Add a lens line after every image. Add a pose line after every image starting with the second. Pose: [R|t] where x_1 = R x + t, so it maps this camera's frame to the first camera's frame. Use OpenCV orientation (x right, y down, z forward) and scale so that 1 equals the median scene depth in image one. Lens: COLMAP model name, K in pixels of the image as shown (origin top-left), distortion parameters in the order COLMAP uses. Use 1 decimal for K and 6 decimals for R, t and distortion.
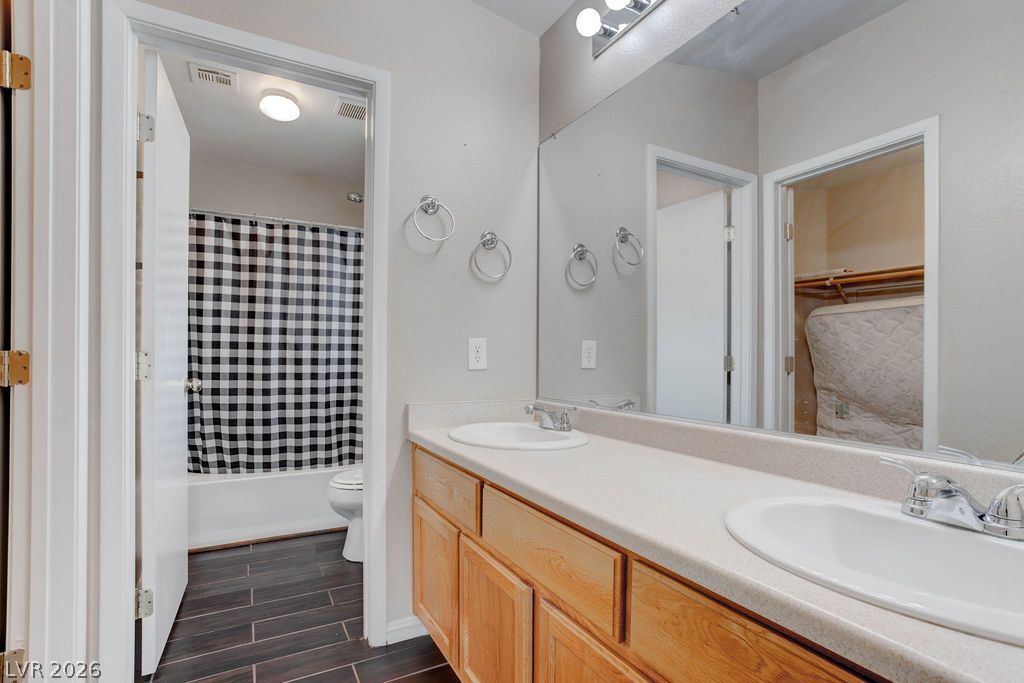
lens RADIAL K [[497.8, 0, 516.5], [0, 497.8, 350.6], [0, 0, 1]] dist [-0.063805, 0.039996]
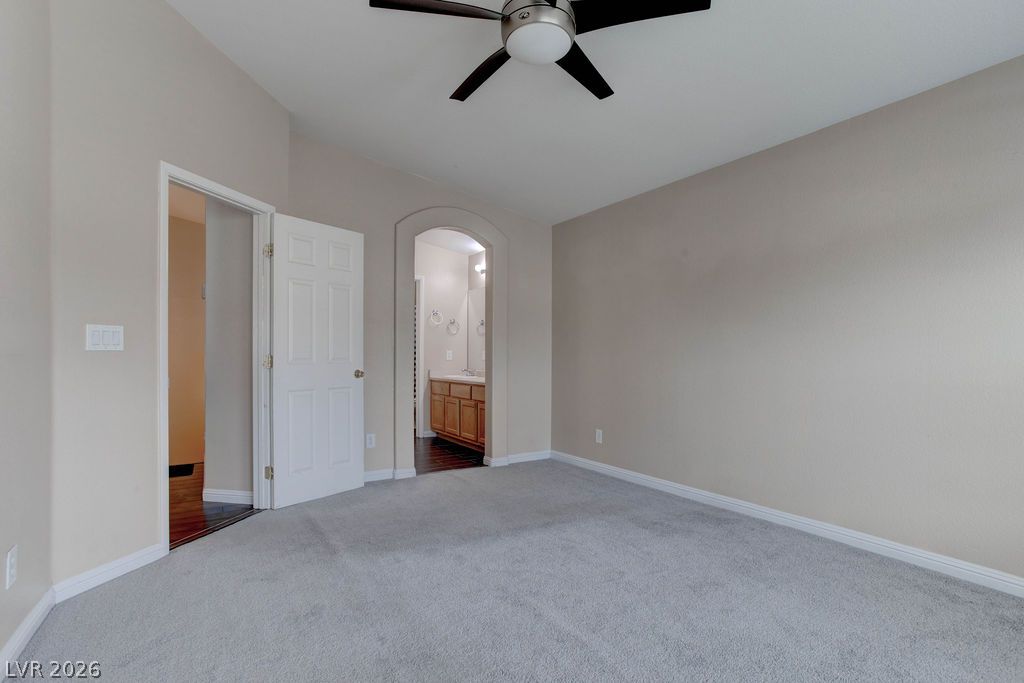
lens RADIAL K [[497.8, 0, 516.5], [0, 497.8, 350.6], [0, 0, 1]] dist [-0.063805, 0.039996]
pose [[0.998596, -0.004400, 0.052784, 0.141576], [0.004717, 0.999972, -0.005889, -0.001397], [-0.052756, 0.006130, 0.998589, -1.693603]]
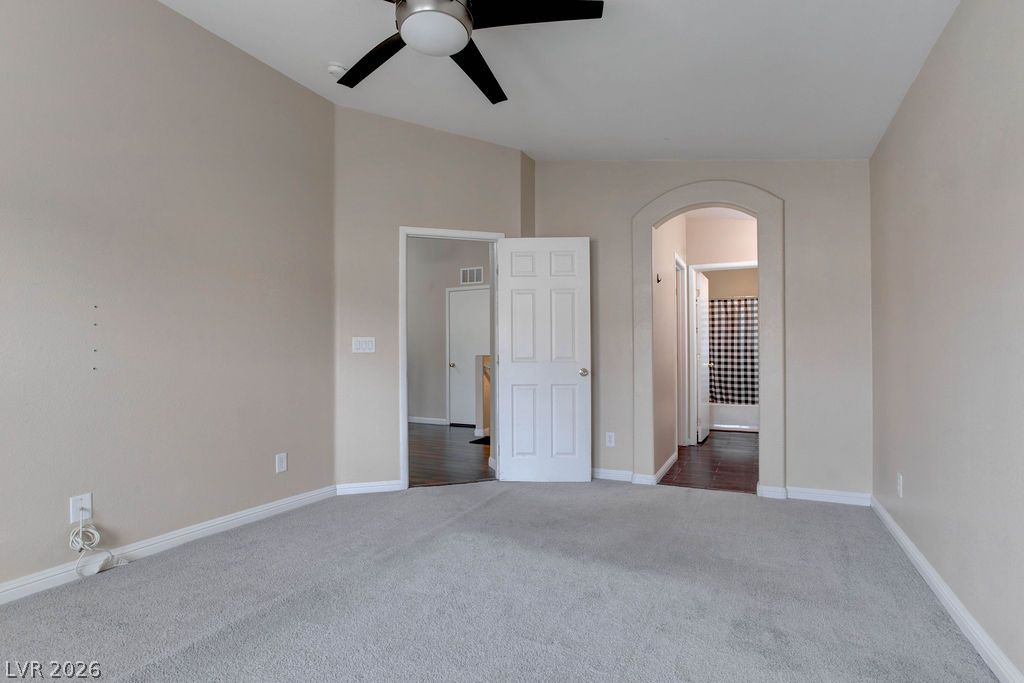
lens RADIAL K [[497.8, 0, 516.5], [0, 497.8, 350.6], [0, 0, 1]] dist [-0.063805, 0.039996]
pose [[0.570372, -0.012671, -0.821289, 0.854358], [0.009662, 0.999915, -0.008717, 0.000498], [0.821329, -0.002963, 0.570446, -1.275045]]
